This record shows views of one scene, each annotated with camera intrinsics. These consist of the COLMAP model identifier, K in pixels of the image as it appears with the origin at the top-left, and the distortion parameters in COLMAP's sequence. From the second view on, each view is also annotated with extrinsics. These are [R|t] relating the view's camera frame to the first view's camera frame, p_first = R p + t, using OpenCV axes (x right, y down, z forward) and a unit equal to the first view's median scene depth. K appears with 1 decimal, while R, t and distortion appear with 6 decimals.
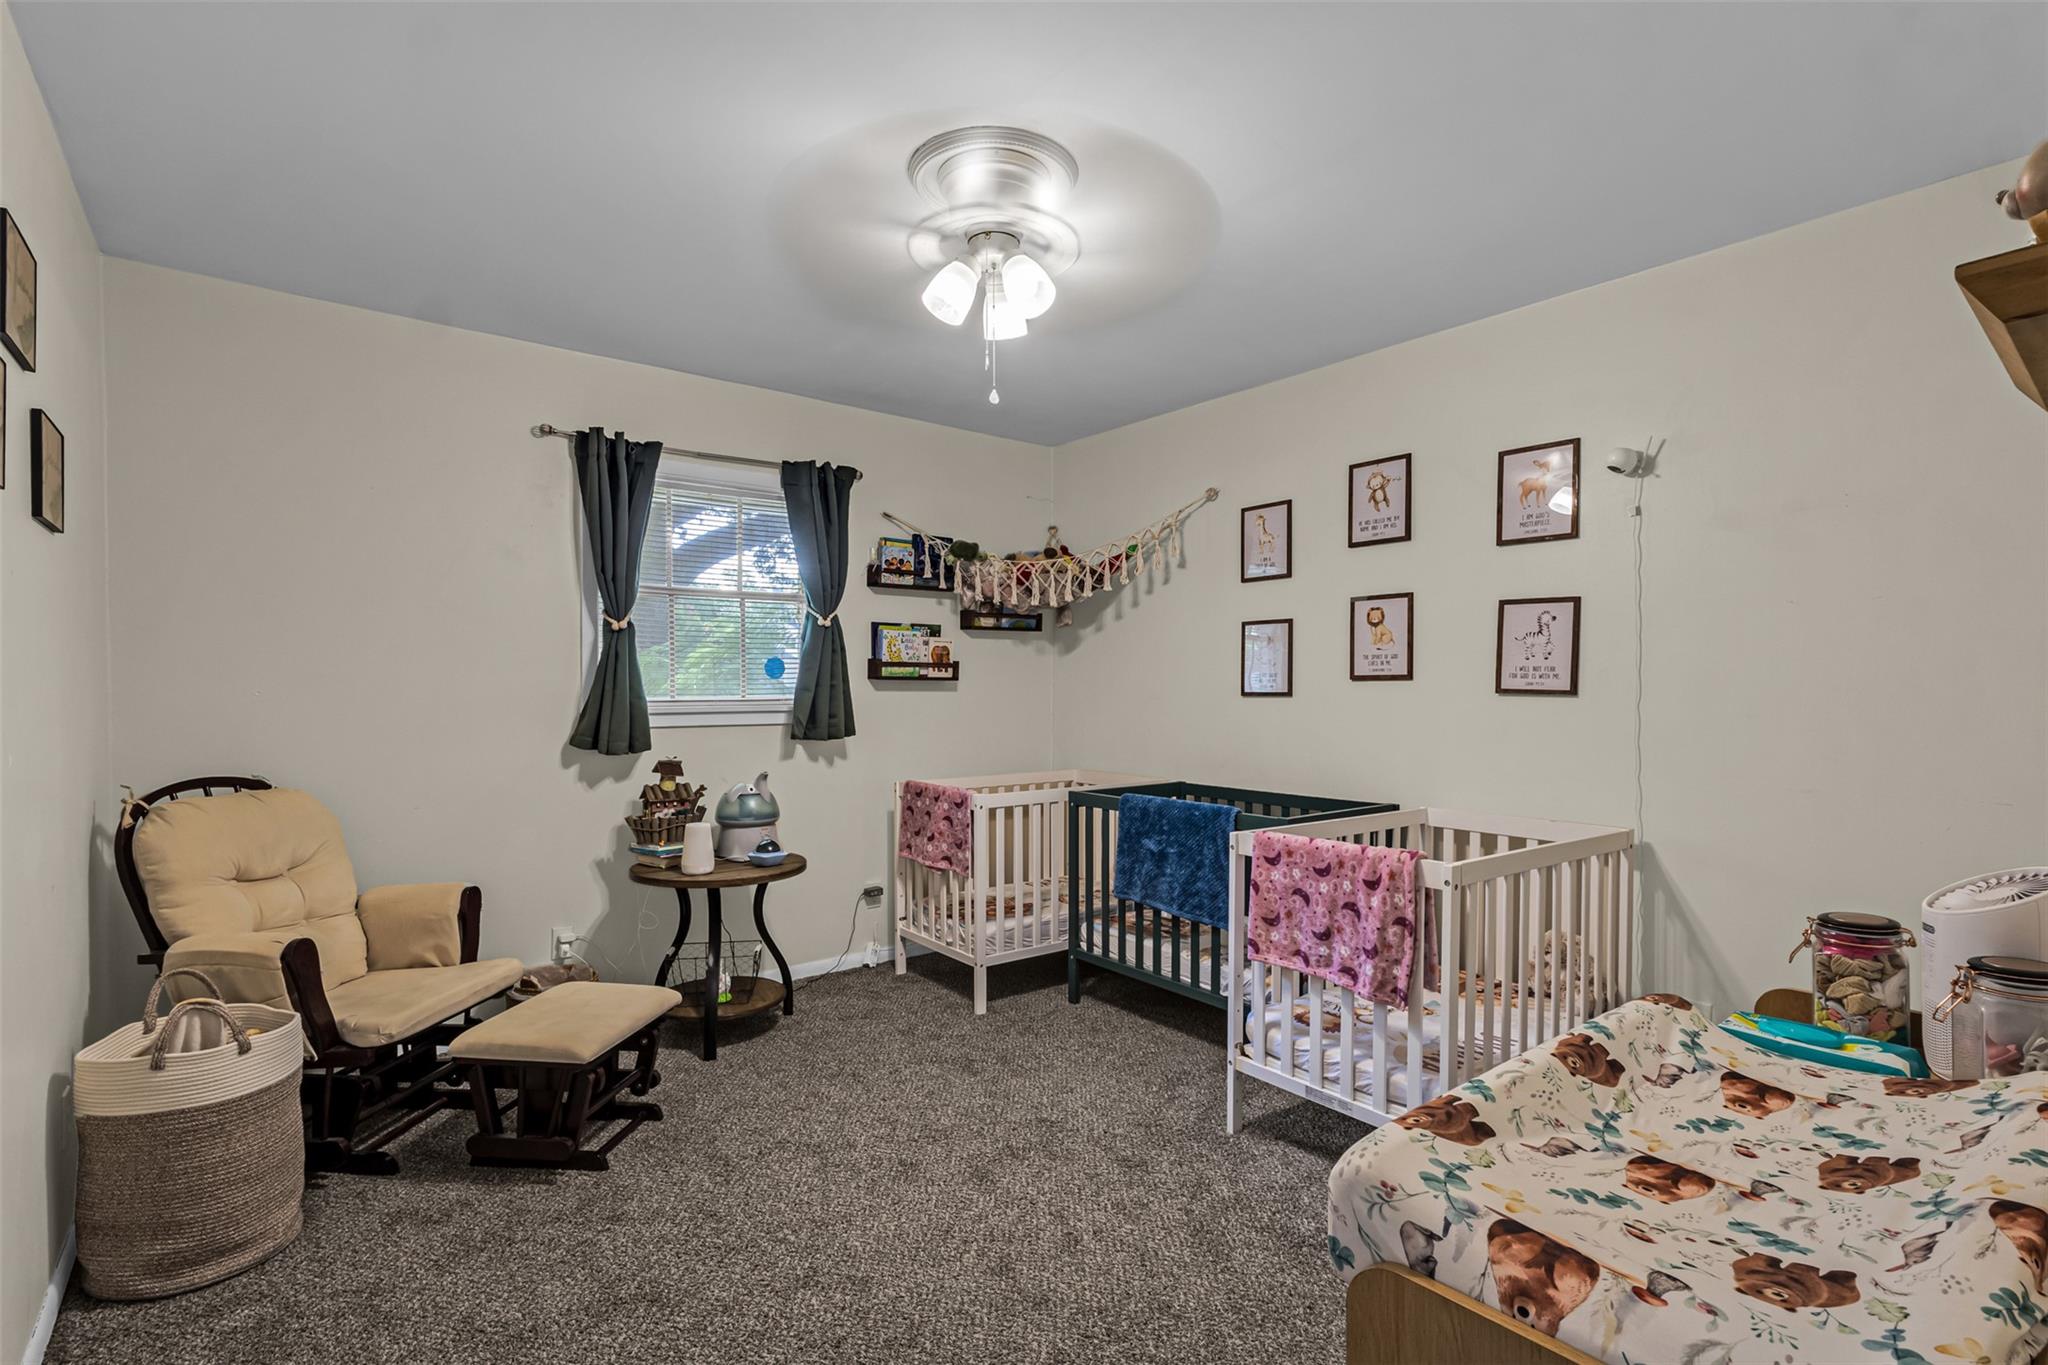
lens RADIAL K [[957.9, 0, 1007.4], [0, 957.9, 690.7], [0, 0, 1]] dist [0.004159, 0.000016]
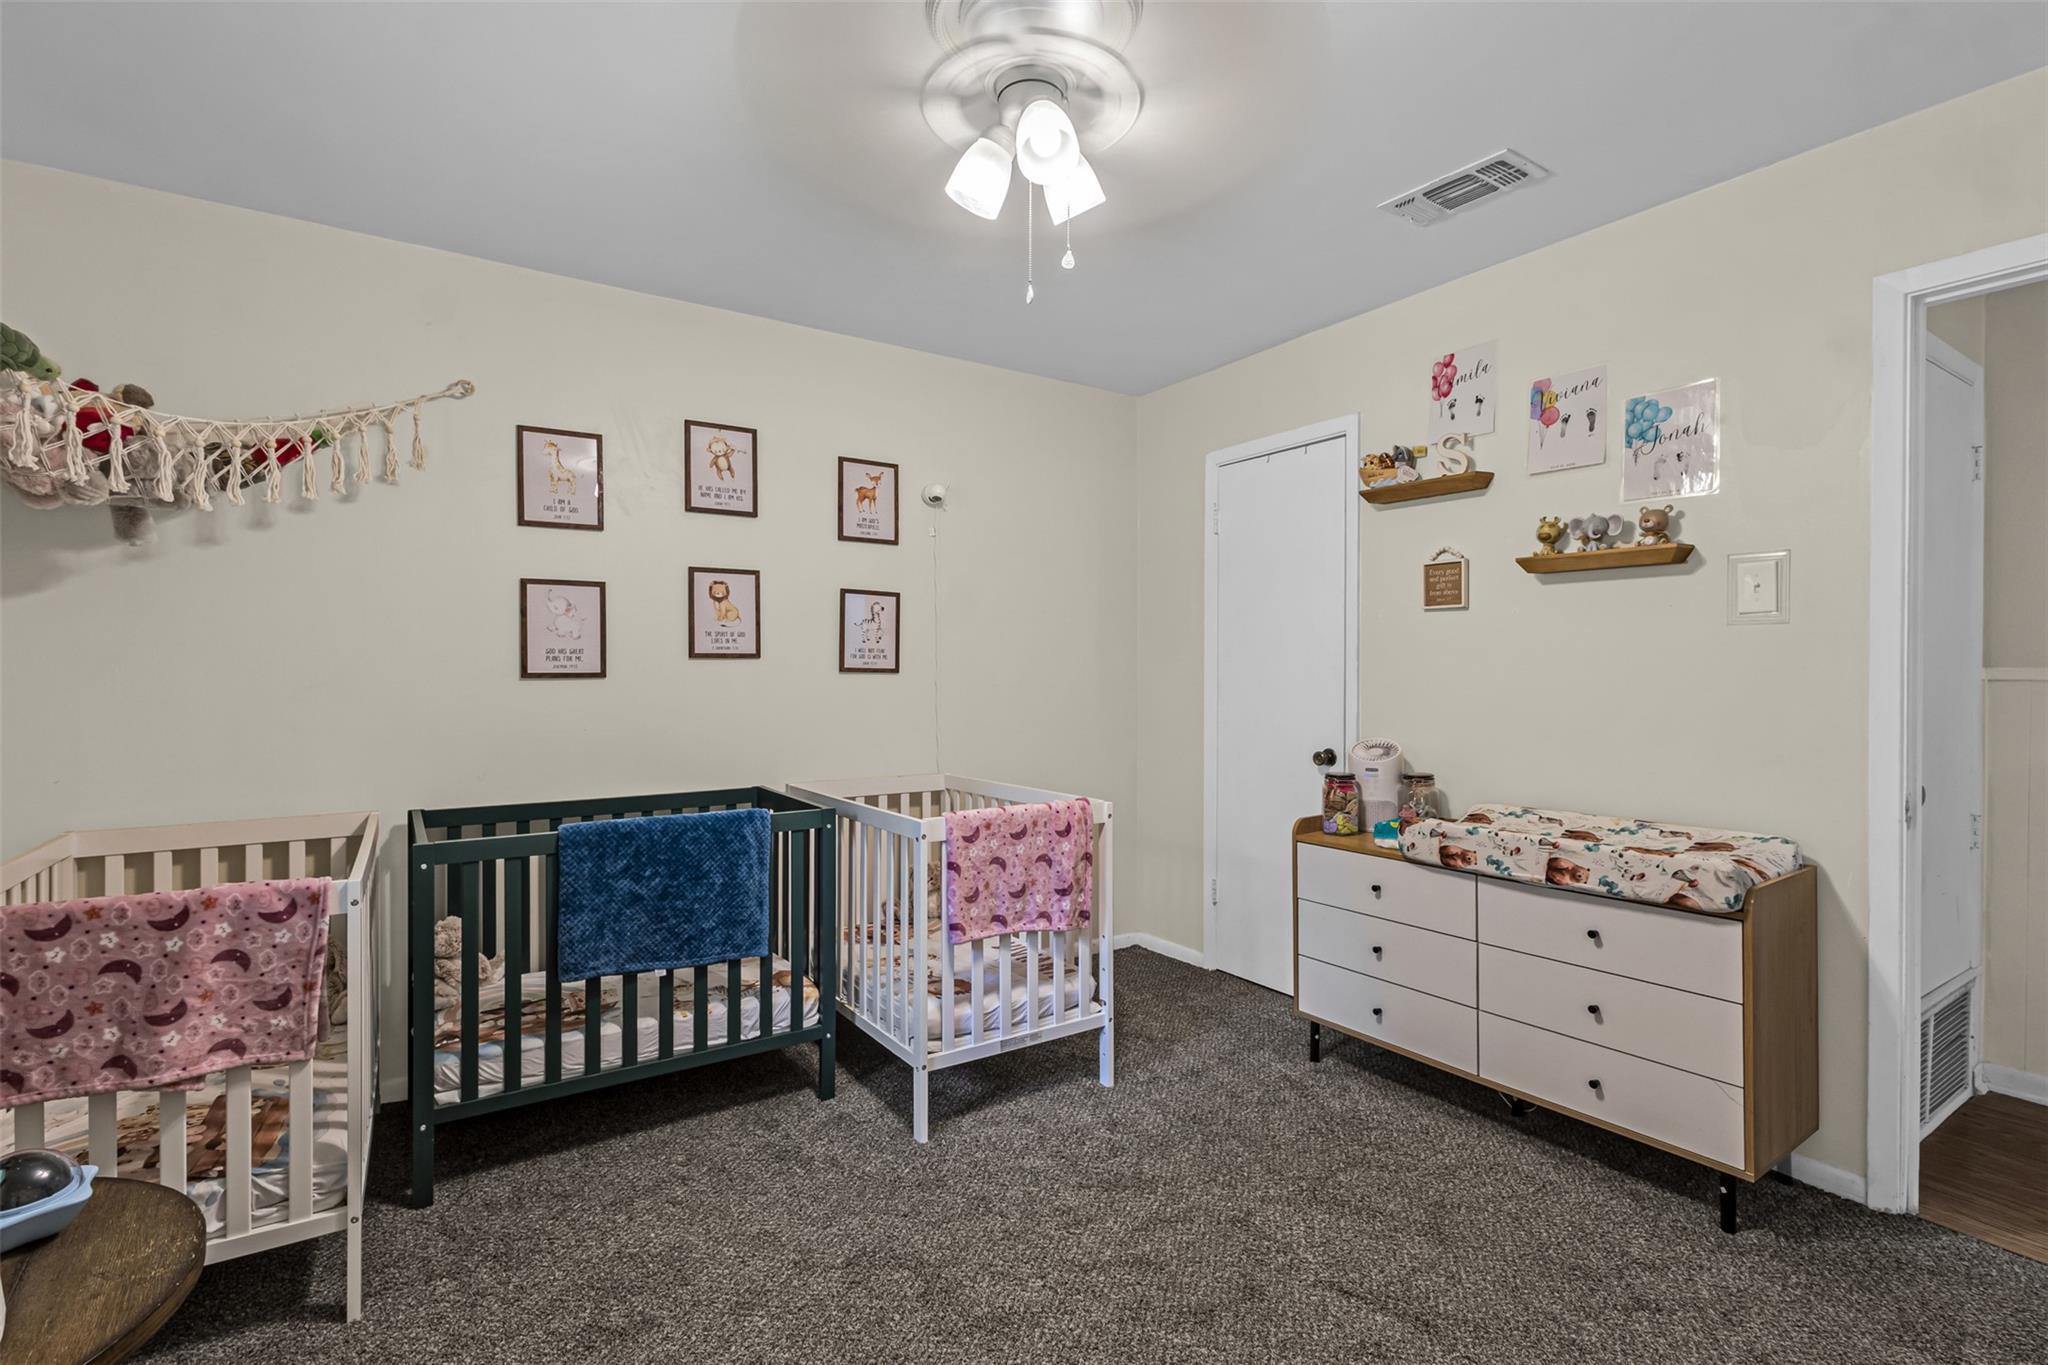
lens RADIAL K [[957.9, 0, 1008.0], [0, 957.9, 673.7], [0, 0, 1]] dist [0.004159, 0.000016]
pose [[0.070454, -0.007549, 0.997486, -0.568633], [0.003820, 0.999966, 0.007298, -0.002323], [-0.997508, 0.003296, 0.070480, 0.697430]]
